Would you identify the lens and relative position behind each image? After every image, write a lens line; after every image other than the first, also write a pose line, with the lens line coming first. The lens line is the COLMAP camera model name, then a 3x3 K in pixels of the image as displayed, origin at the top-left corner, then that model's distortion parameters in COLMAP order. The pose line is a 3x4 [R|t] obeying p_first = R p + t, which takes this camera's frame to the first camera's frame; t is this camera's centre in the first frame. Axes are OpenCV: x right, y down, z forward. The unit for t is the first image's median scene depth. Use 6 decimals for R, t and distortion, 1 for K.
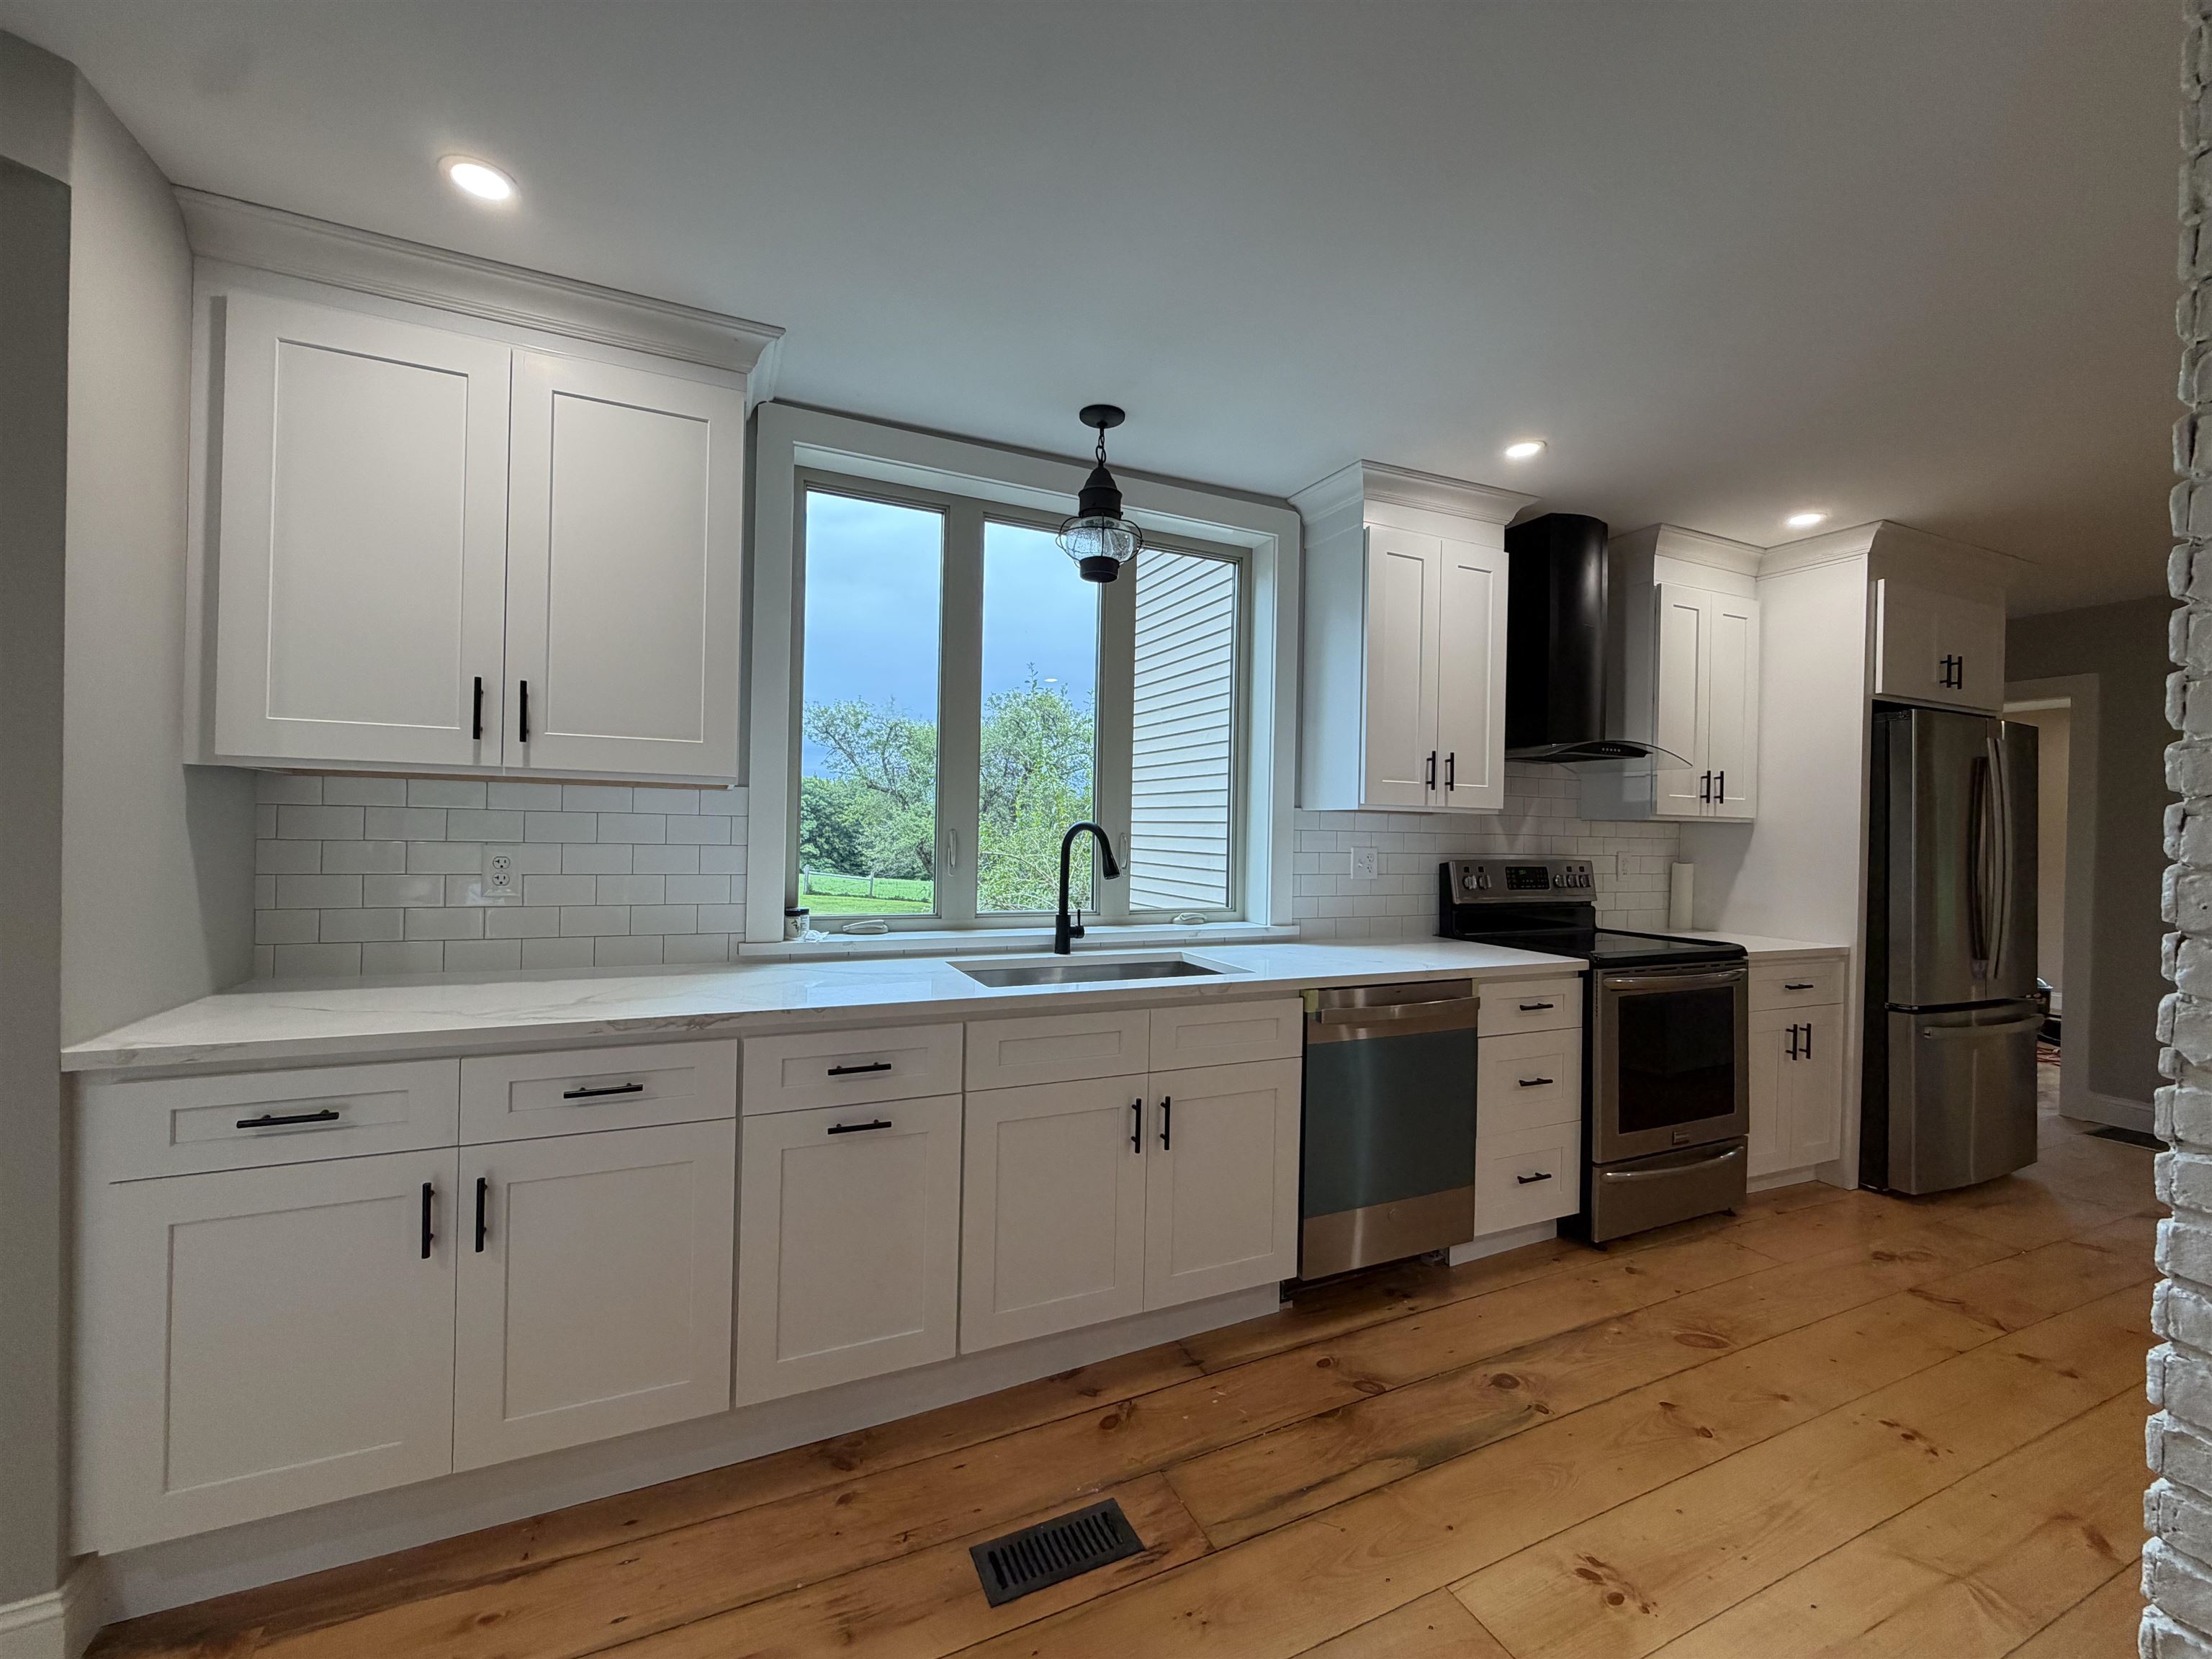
lens RADIAL K [[880.9, 0, 1106.0], [0, 880.9, 829.5], [0, 0, 1]] dist [0.003991, 0.000108]
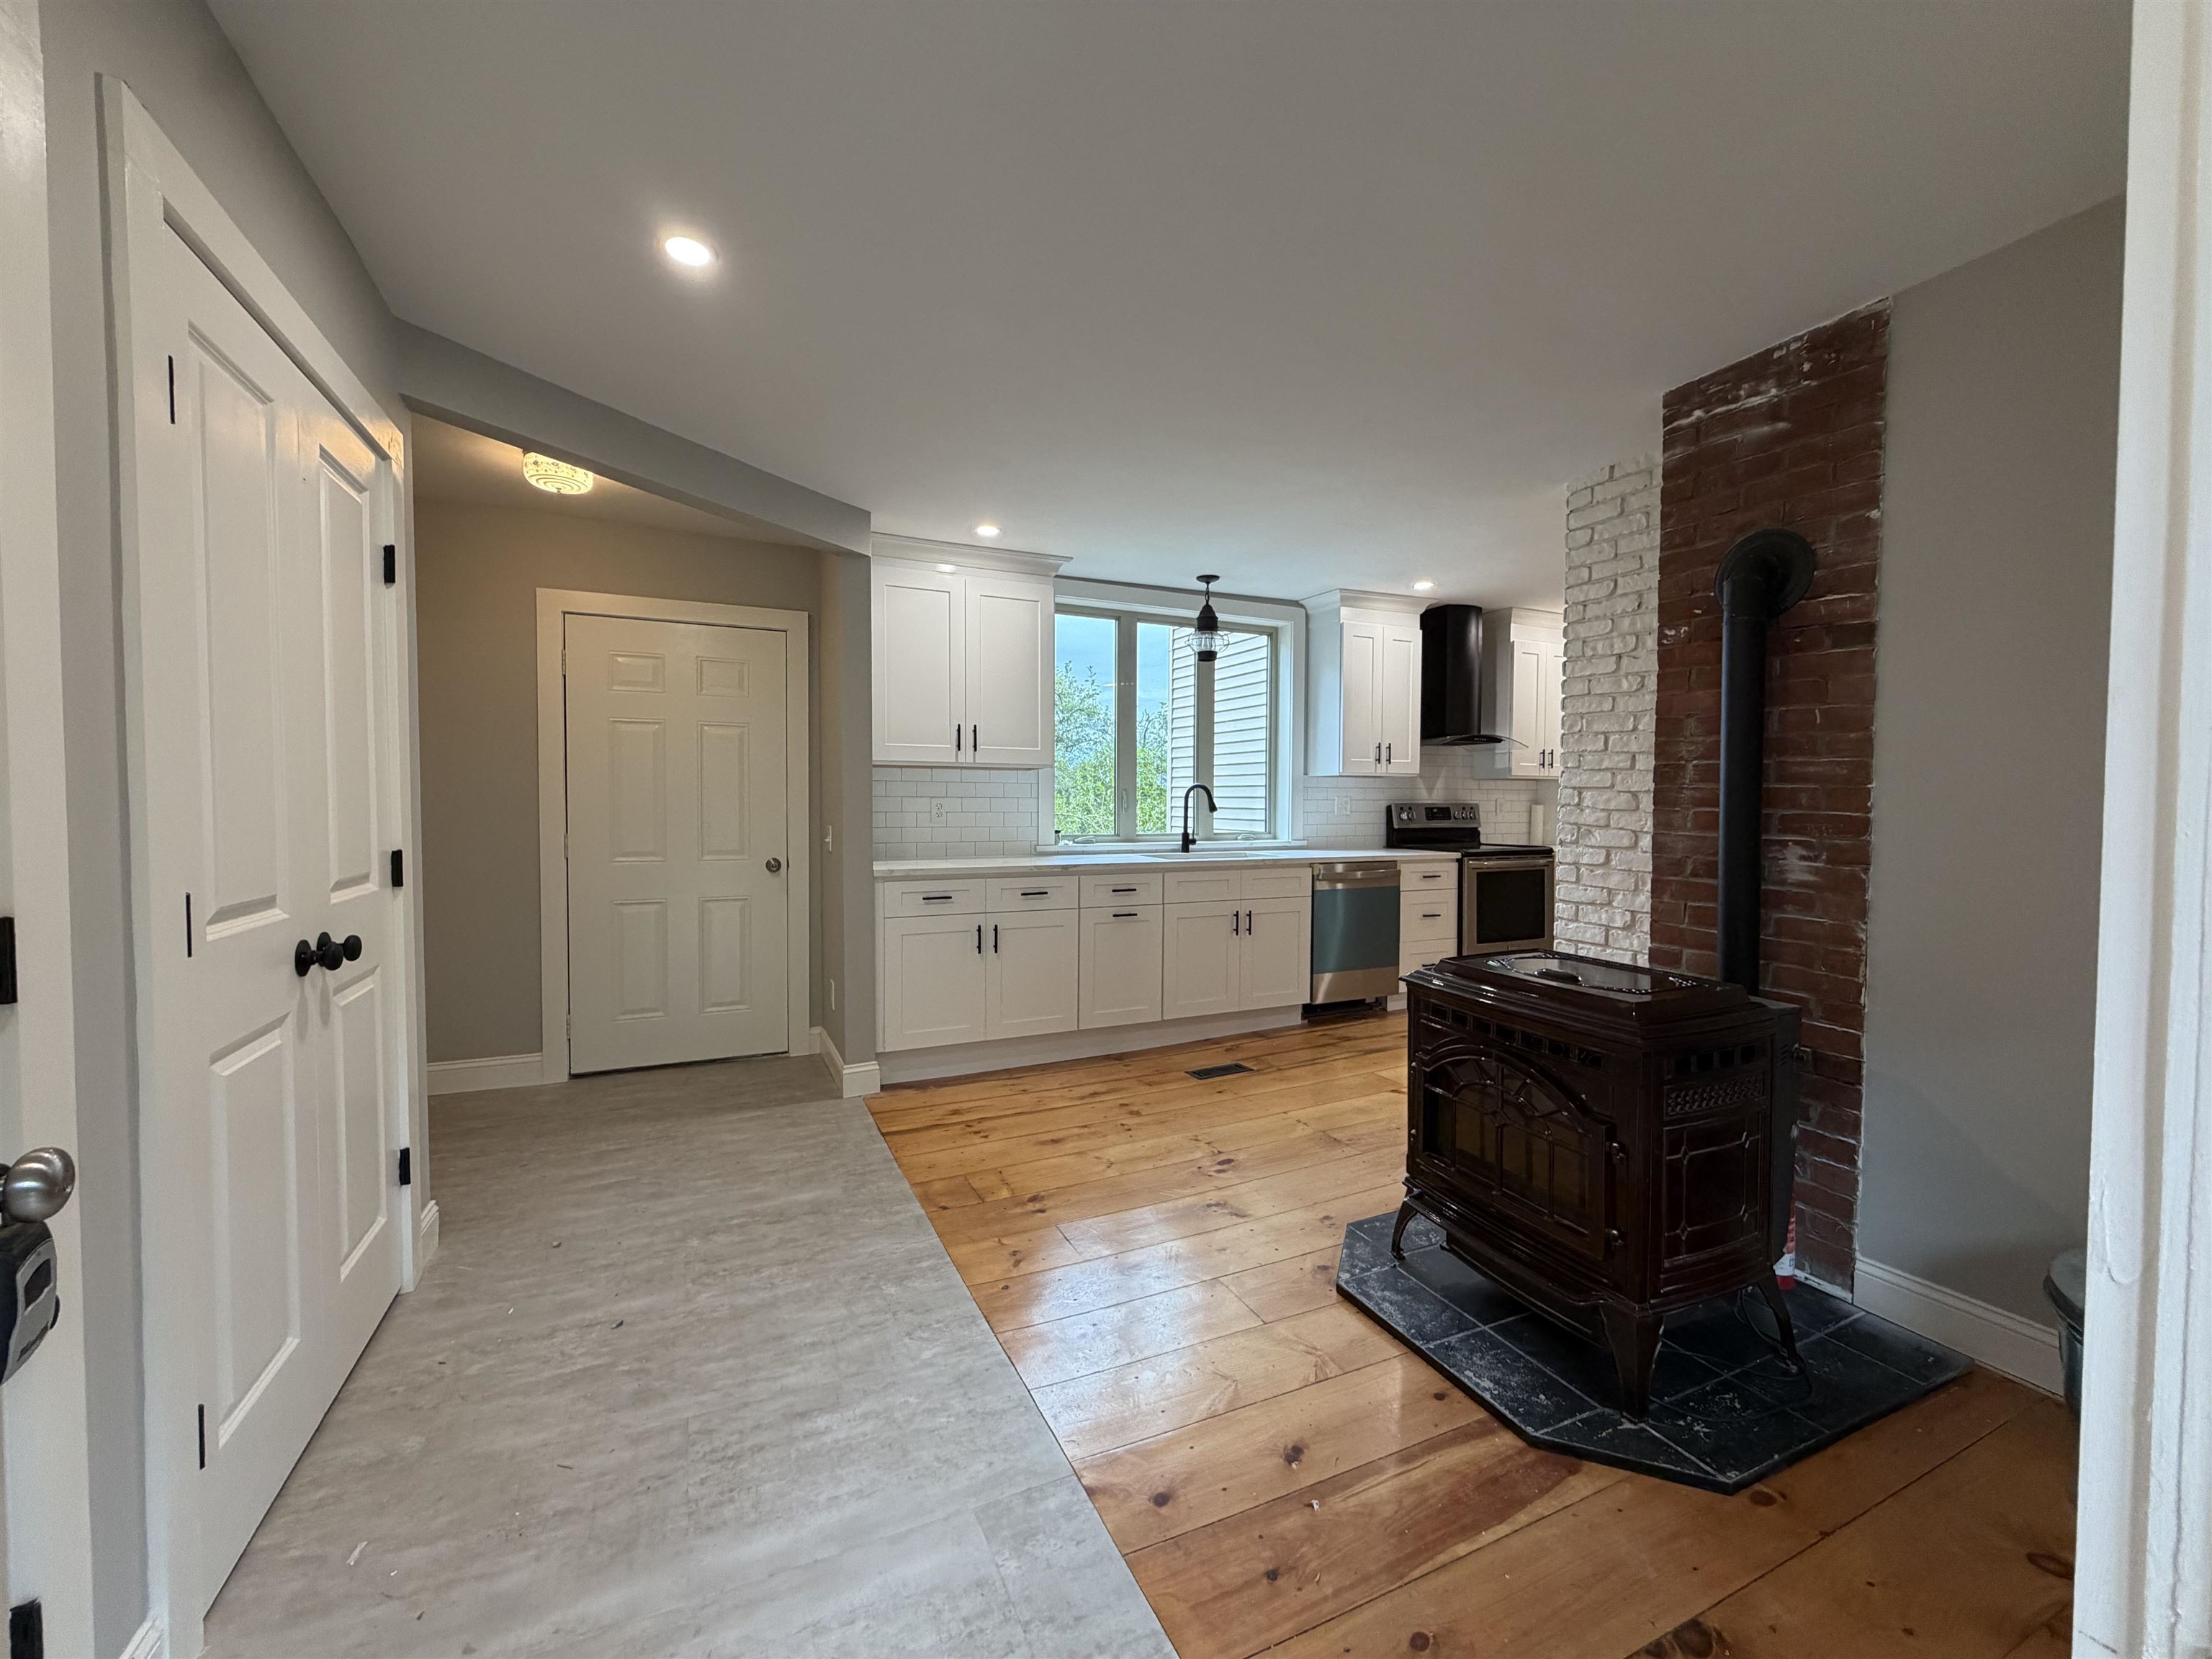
lens RADIAL K [[880.9, 0, 1106.0], [0, 880.9, 829.5], [0, 0, 1]] dist [0.003991, 0.000108]
pose [[0.999799, -0.017042, 0.010515, -0.233117], [0.016683, 0.999304, 0.033363, 0.022099], [-0.011076, -0.033181, 0.999388, -0.881233]]
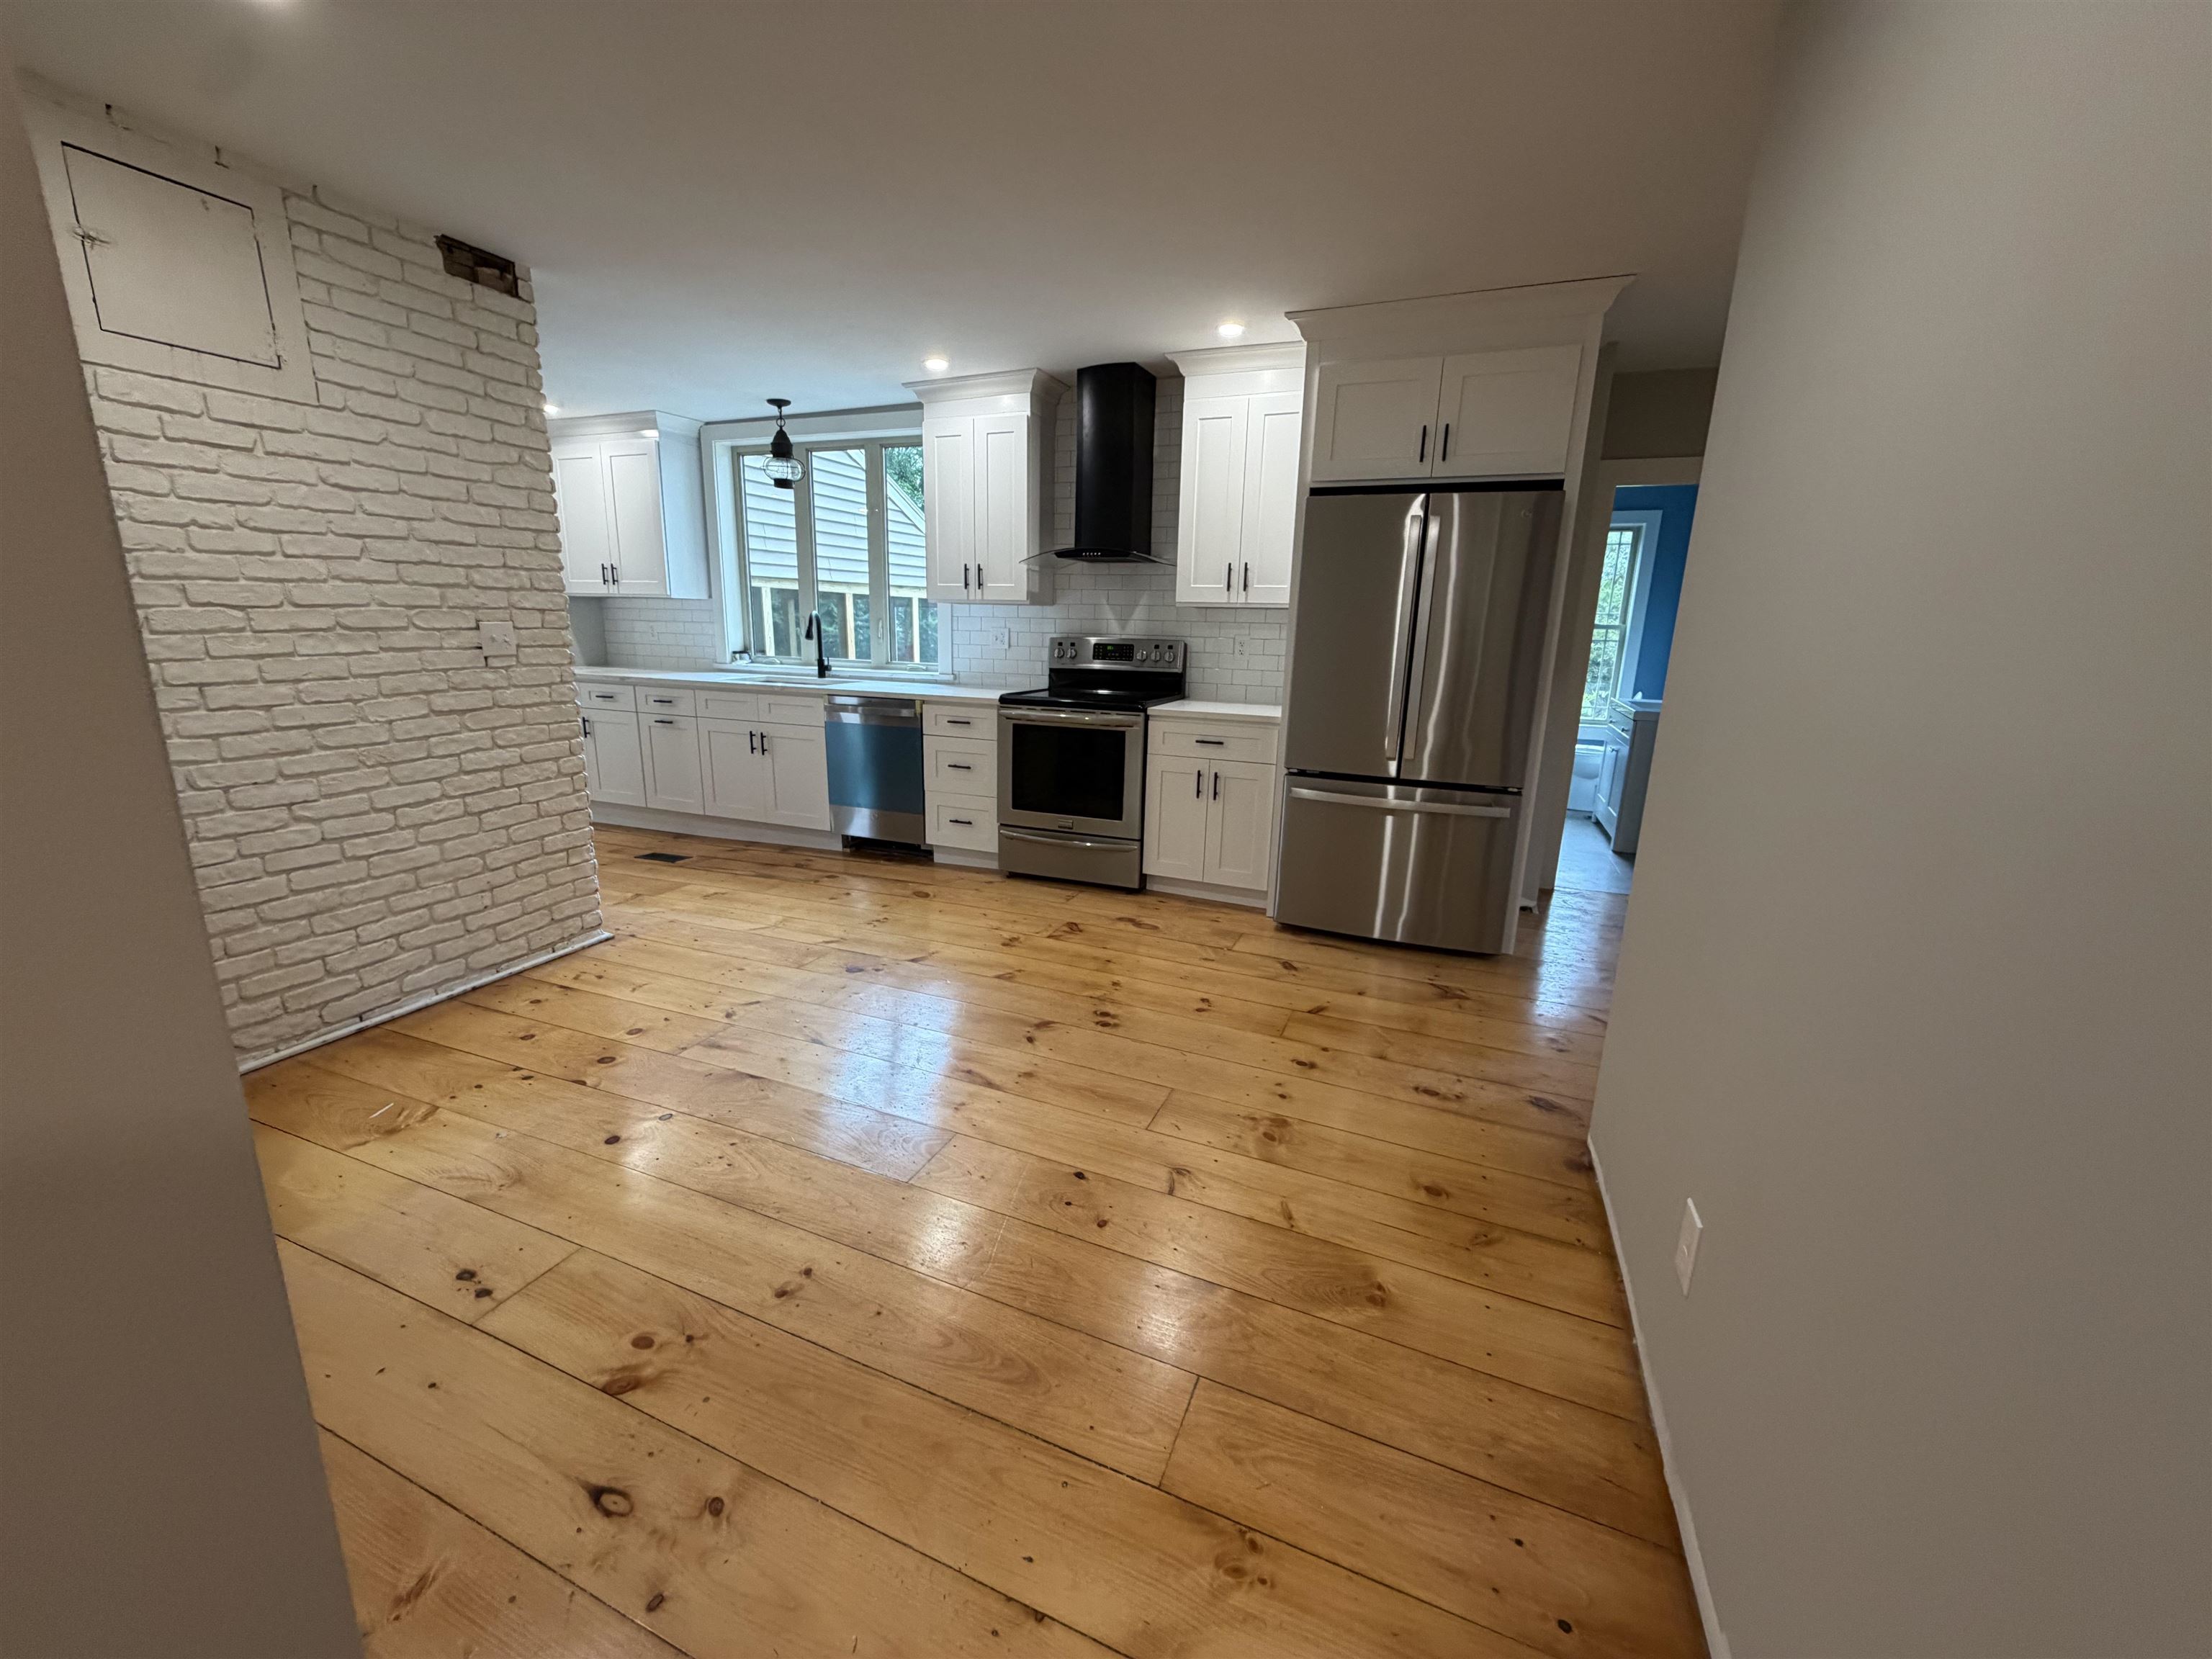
lens RADIAL K [[880.9, 0, 1106.0], [0, 880.9, 829.5], [0, 0, 1]] dist [0.003991, 0.000108]
pose [[0.691767, 0.159699, -0.704241, 1.834026], [-0.008164, 0.976906, 0.213512, 0.039749], [0.722075, -0.141951, 0.677095, 0.038577]]
